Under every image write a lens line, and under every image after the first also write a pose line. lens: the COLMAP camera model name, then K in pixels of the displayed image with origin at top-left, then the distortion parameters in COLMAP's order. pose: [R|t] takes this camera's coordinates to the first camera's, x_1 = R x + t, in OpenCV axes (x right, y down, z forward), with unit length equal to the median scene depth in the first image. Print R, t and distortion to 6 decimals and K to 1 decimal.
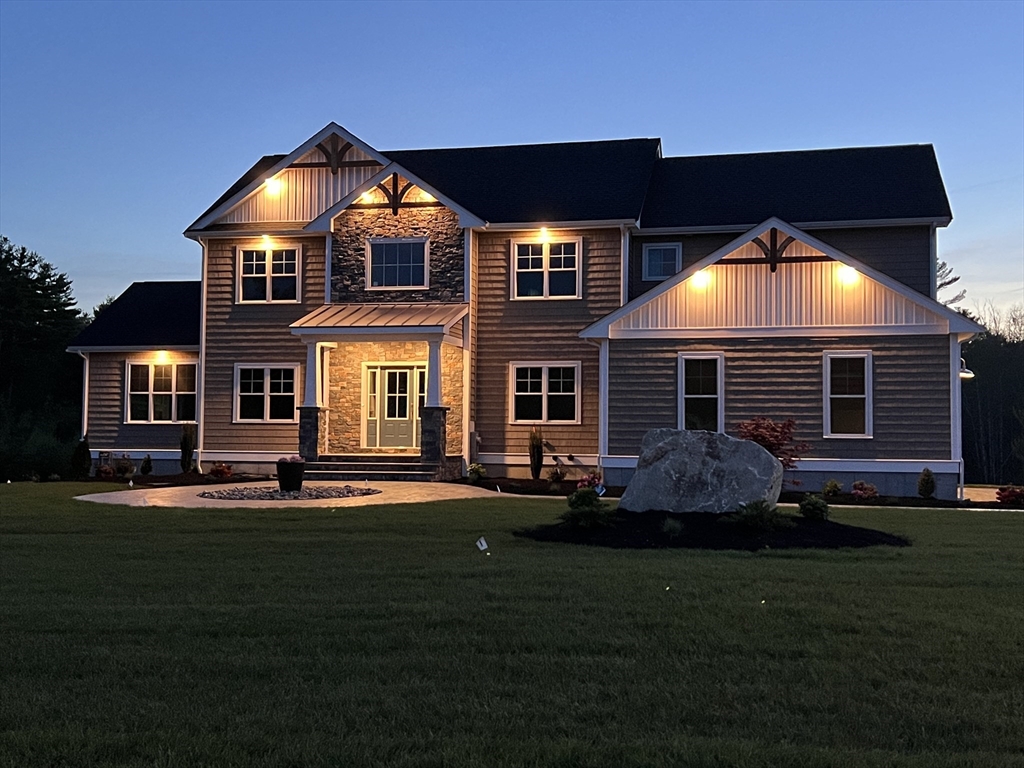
lens RADIAL K [[1218.6, 0, 512.0], [0, 1218.6, 384.0], [0, 0, 1]] dist [0.164420, -0.442373]
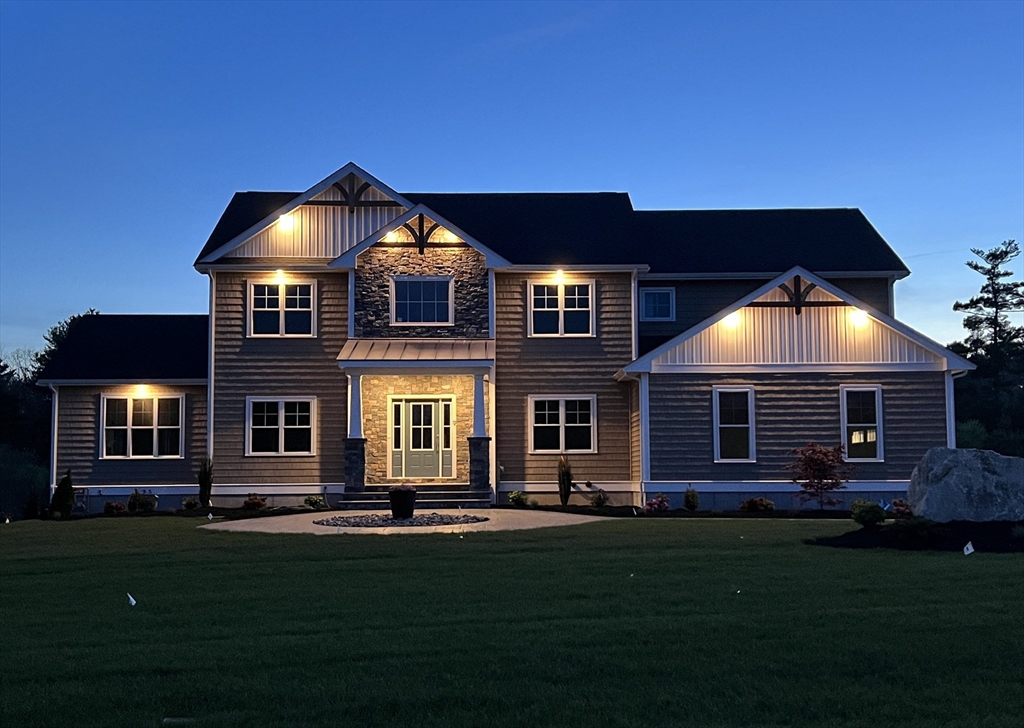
lens RADIAL K [[1152.0, 0, 511.0], [0, 1152.0, 393.4], [0, 0, 1]] dist [0.115703, -0.019845]
pose [[0.969561, 0.002976, 0.244831, -0.261645], [0.003790, 0.999624, -0.027159, 0.007531], [-0.244820, 0.027260, 0.969185, 0.031716]]
